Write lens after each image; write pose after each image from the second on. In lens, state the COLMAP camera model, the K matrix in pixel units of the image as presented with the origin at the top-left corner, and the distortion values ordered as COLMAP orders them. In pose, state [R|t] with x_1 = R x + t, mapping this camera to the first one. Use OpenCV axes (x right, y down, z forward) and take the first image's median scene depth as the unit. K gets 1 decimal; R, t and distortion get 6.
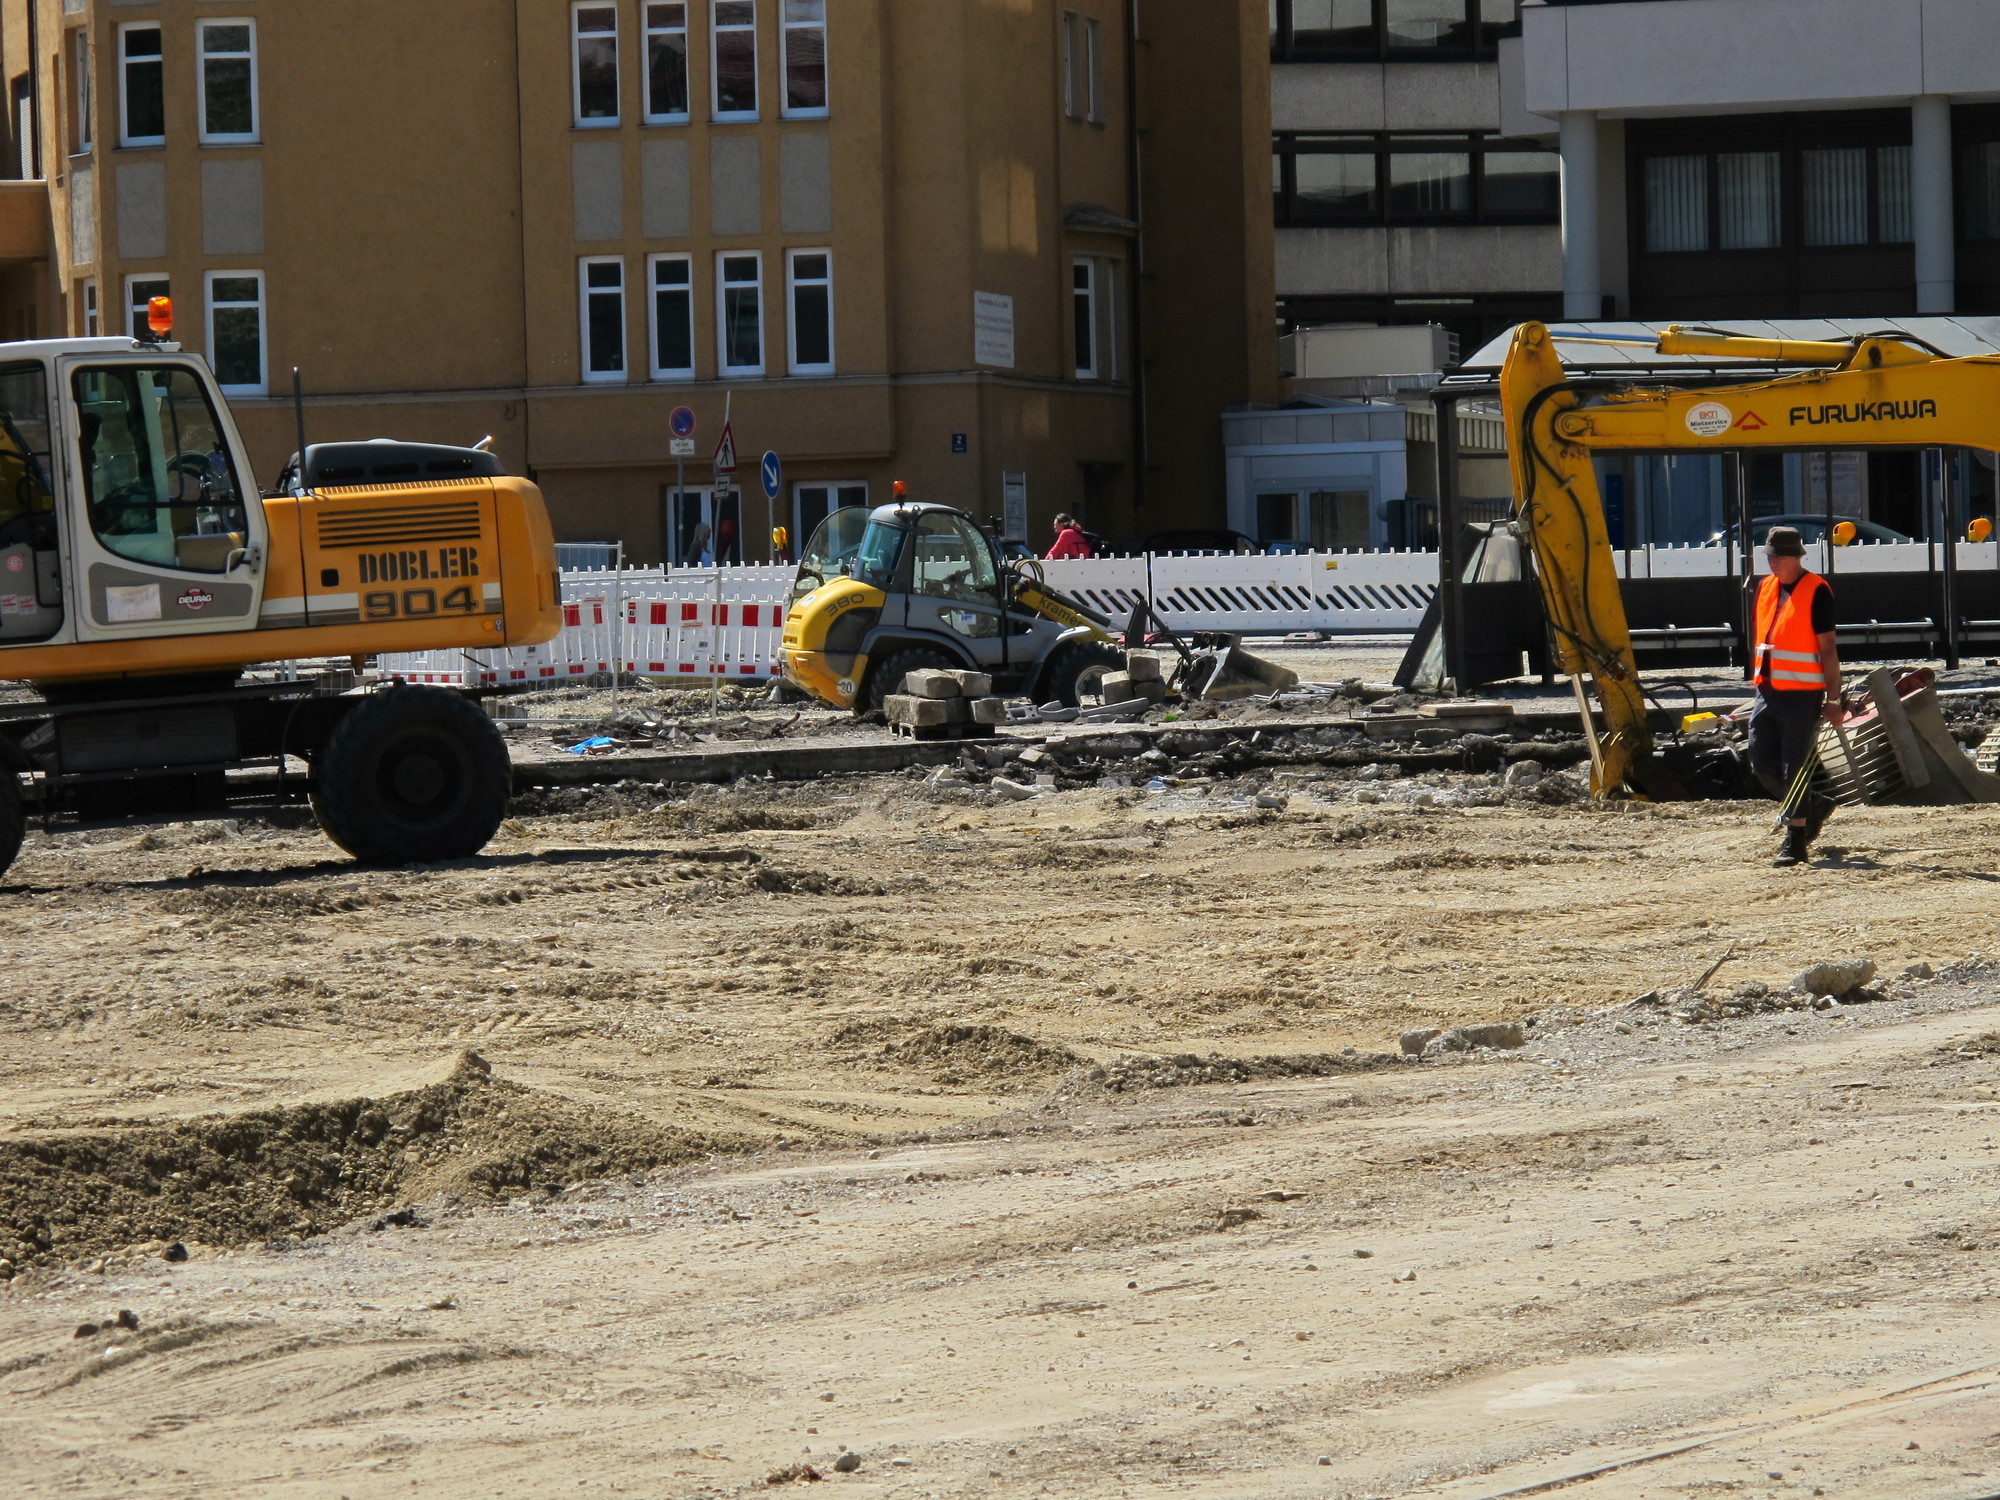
lens RADIAL K [[8144.4, 0, 967.6], [0, 8144.4, 747.1], [0, 0, 1]] dist [0.134816, -1.730999]
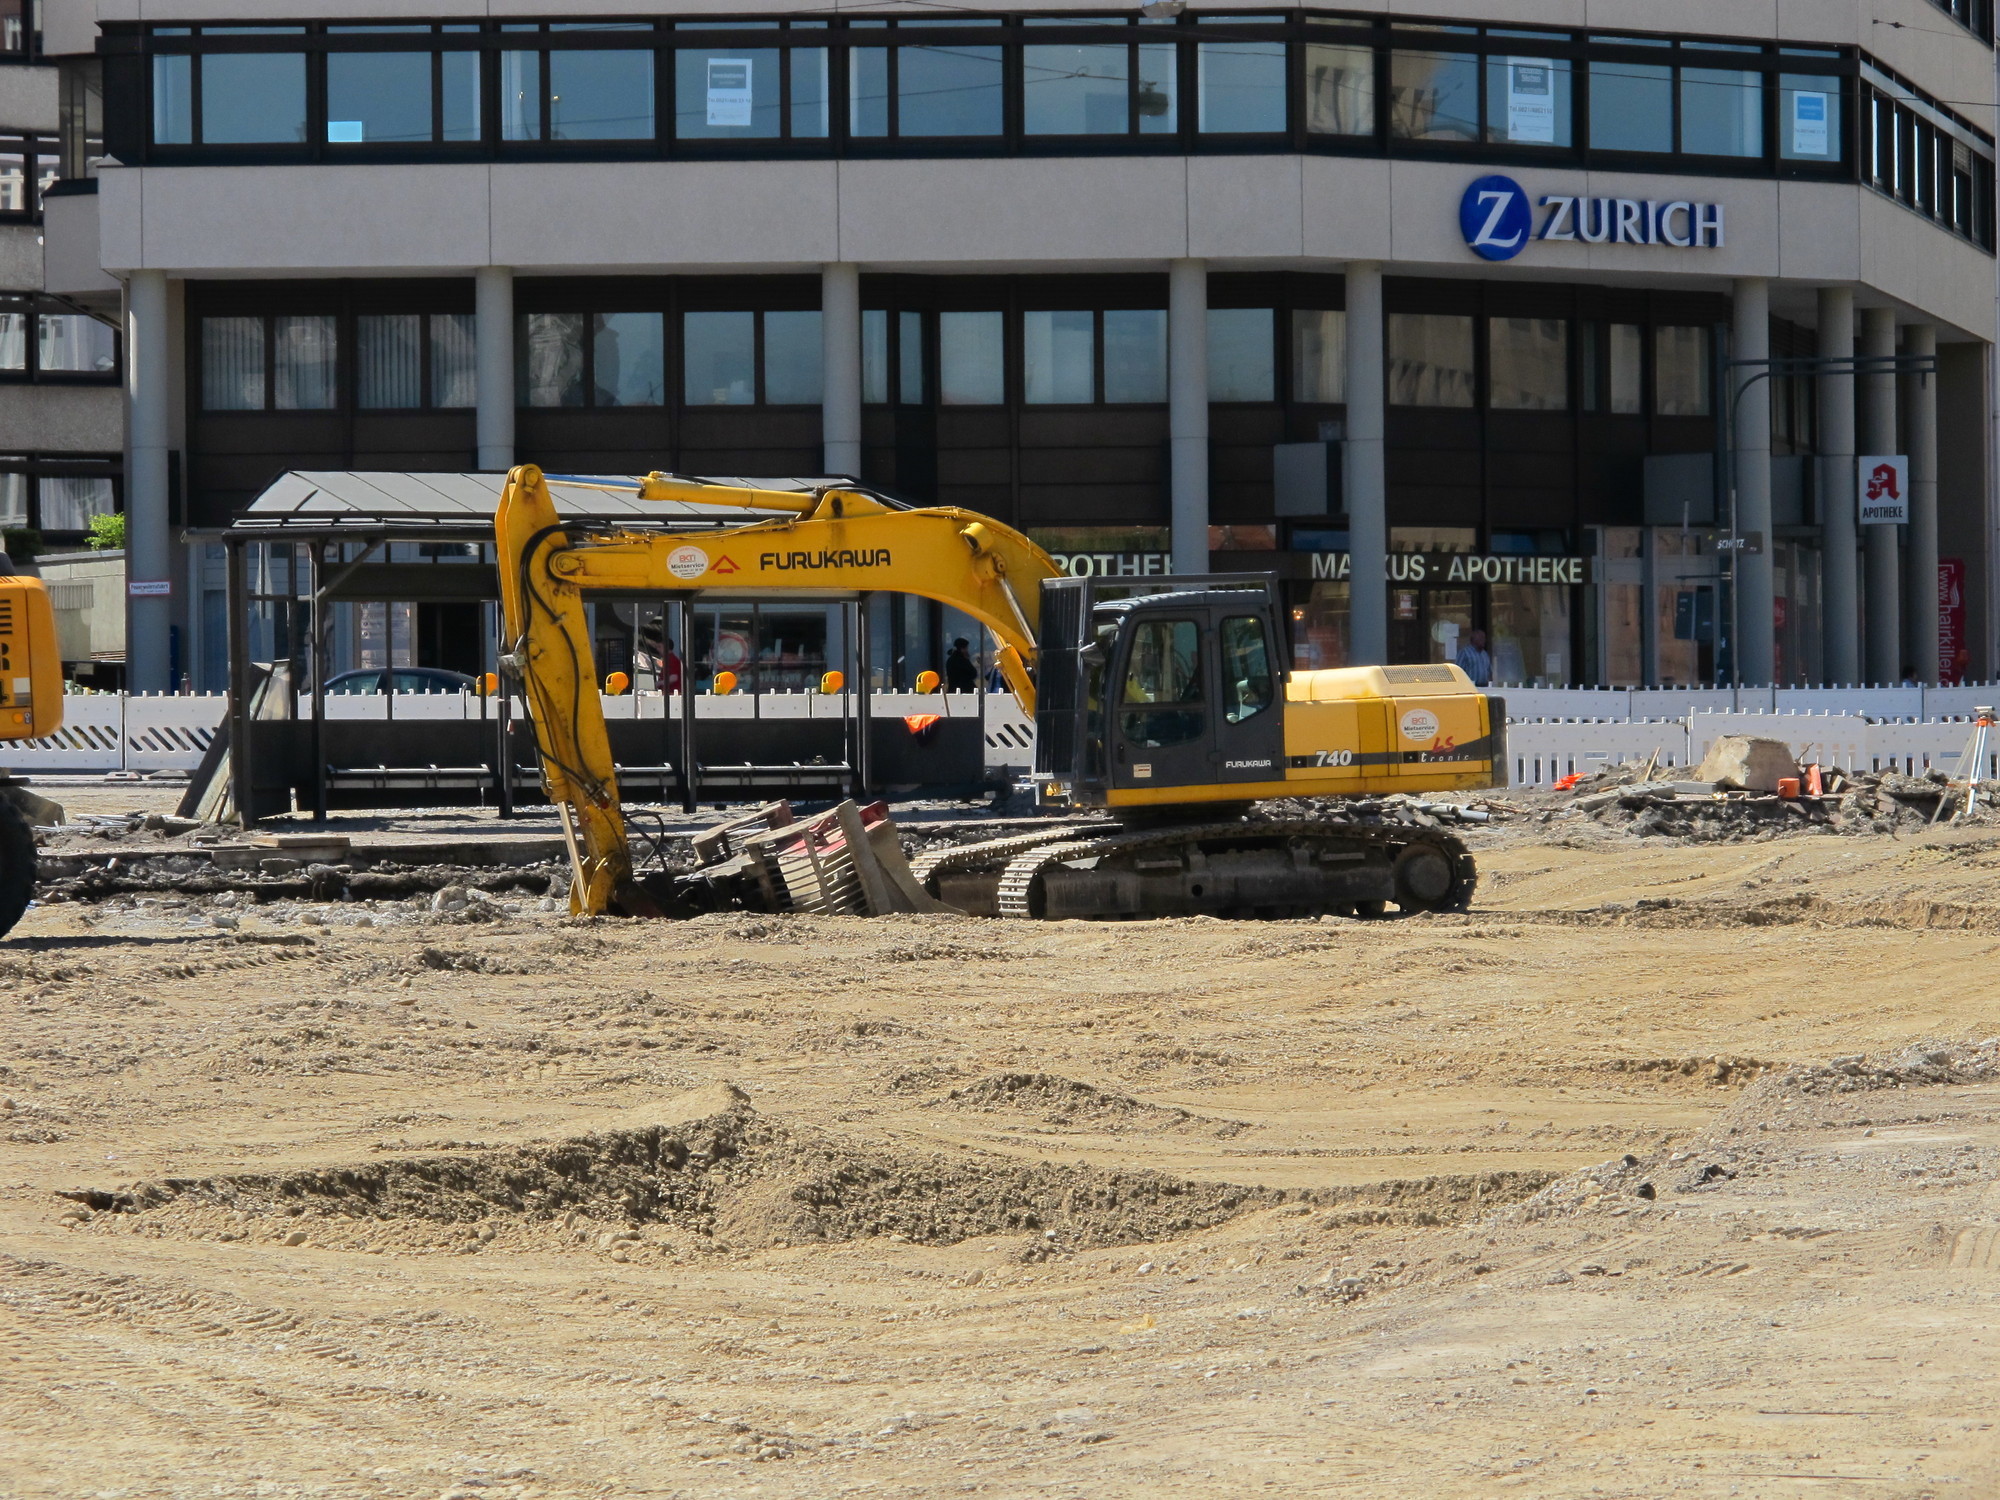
lens RADIAL K [[8144.4, 0, 967.6], [0, 8144.4, 747.1], [0, 0, 1]] dist [0.134816, -1.730999]
pose [[0.967270, 0.018577, 0.253069, -0.140369], [-0.013020, 0.999636, -0.023614, 0.008057], [-0.253416, 0.019546, 0.967160, -0.026748]]
